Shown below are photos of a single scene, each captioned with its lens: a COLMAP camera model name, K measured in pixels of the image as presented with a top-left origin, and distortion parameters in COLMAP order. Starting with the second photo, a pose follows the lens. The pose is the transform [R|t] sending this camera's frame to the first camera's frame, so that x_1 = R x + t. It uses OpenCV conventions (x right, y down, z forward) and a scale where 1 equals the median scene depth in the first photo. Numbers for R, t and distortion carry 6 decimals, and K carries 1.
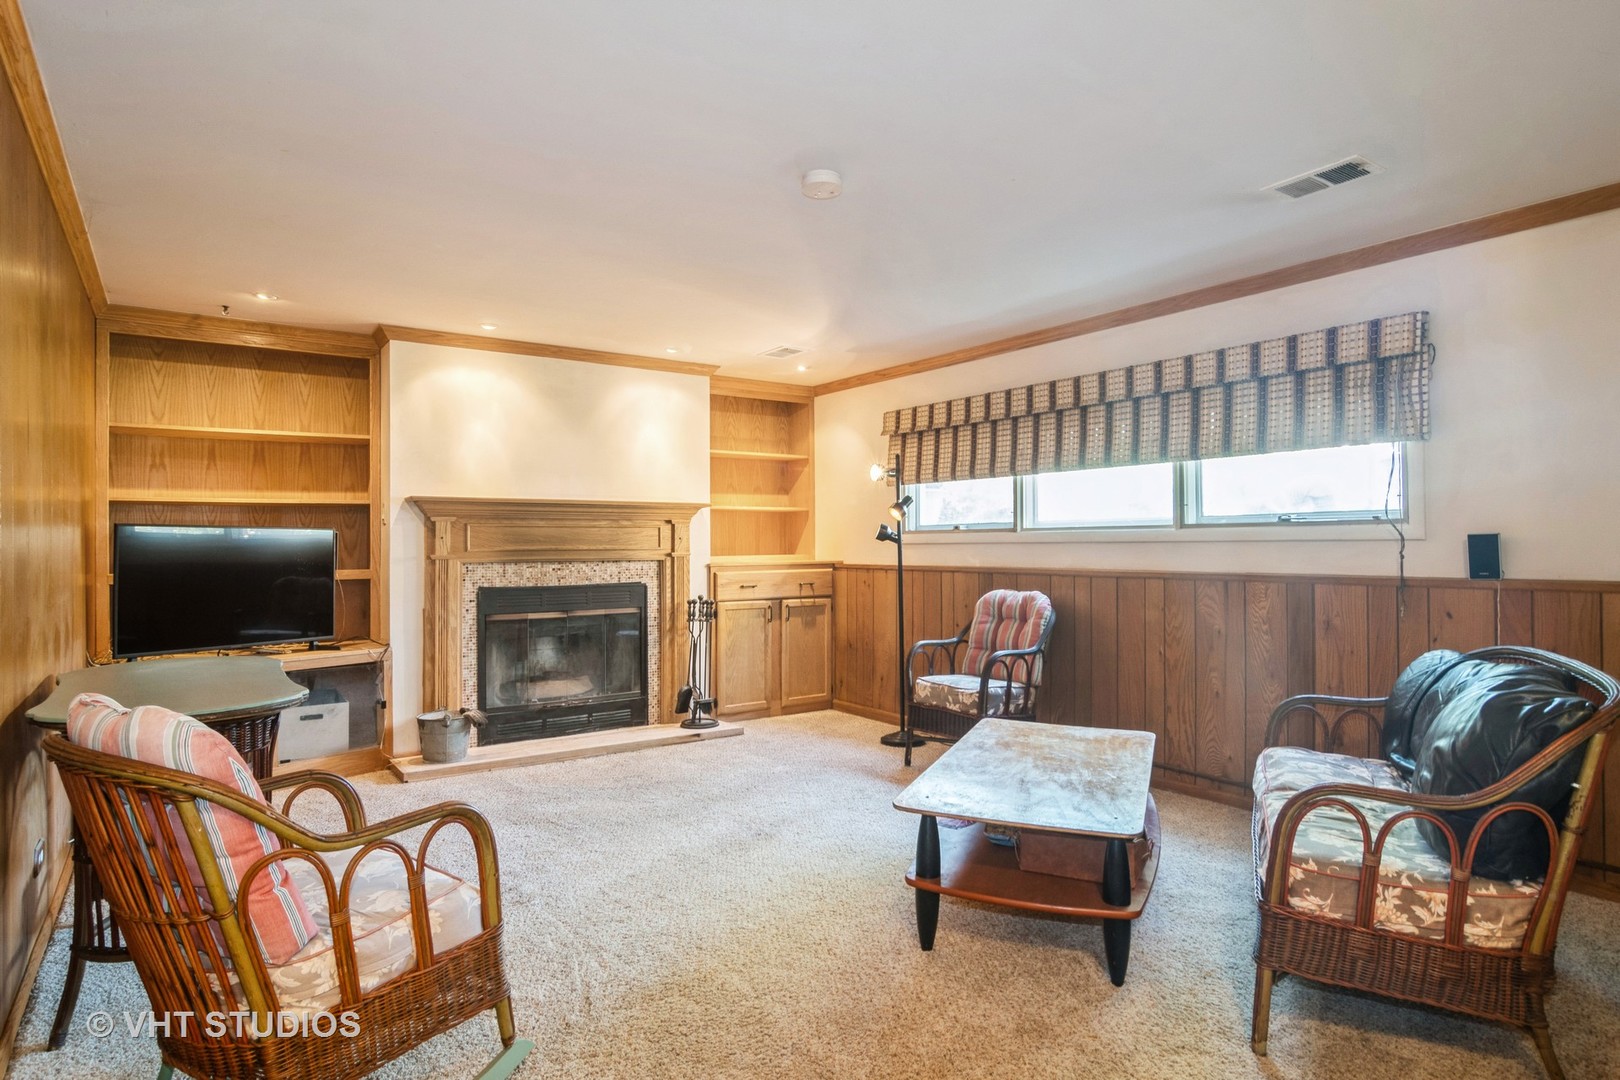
lens RADIAL K [[893.6, 0, 807.8], [0, 893.6, 534.0], [0, 0, 1]] dist [-0.000729, 0.003003]
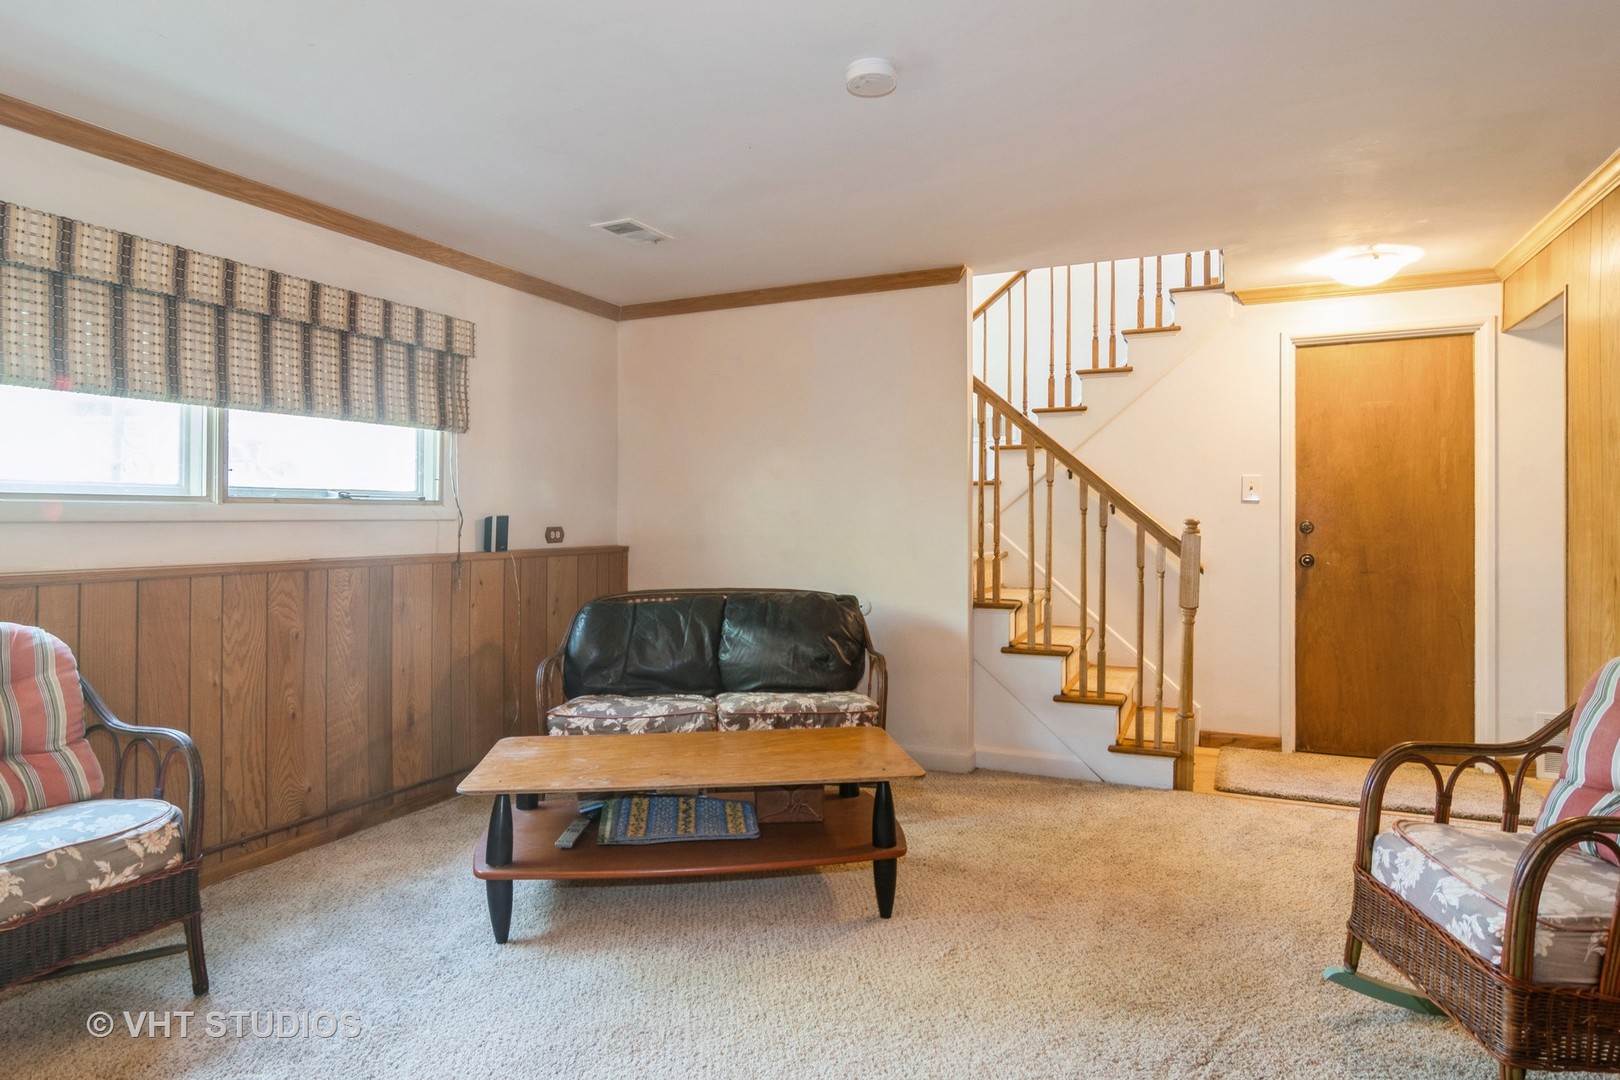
lens RADIAL K [[893.6, 0, 807.8], [0, 893.6, 534.0], [0, 0, 1]] dist [-0.000729, 0.003003]
pose [[-0.499819, -0.005640, 0.866111, -0.444284], [-0.002177, 0.999984, 0.005255, 0.014421], [-0.866127, 0.000741, -0.499824, 0.996047]]
